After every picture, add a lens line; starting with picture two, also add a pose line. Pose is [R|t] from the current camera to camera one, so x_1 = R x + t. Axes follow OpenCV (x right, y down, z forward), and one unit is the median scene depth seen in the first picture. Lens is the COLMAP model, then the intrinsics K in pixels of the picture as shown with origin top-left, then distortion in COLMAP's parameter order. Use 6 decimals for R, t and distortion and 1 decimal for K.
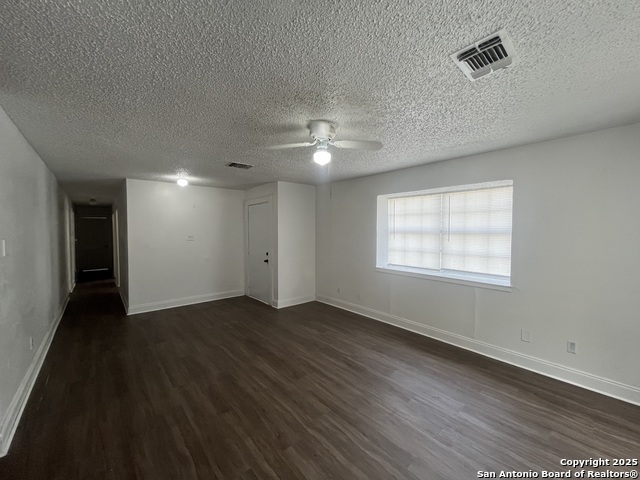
lens RADIAL K [[257.3, 0, 319.3], [0, 257.3, 240.5], [0, 0, 1]] dist [0.000786, 0.000285]
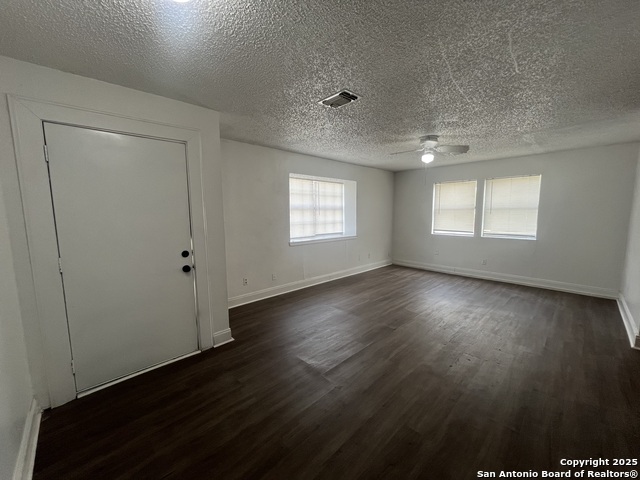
lens RADIAL K [[257.3, 0, 319.3], [0, 257.3, 240.5], [0, 0, 1]] dist [0.000786, 0.000285]
pose [[-0.053435, -0.114292, 0.992009, -1.055322], [0.046388, 0.992072, 0.116798, -0.026310], [-0.997493, 0.052258, -0.047709, 1.194863]]
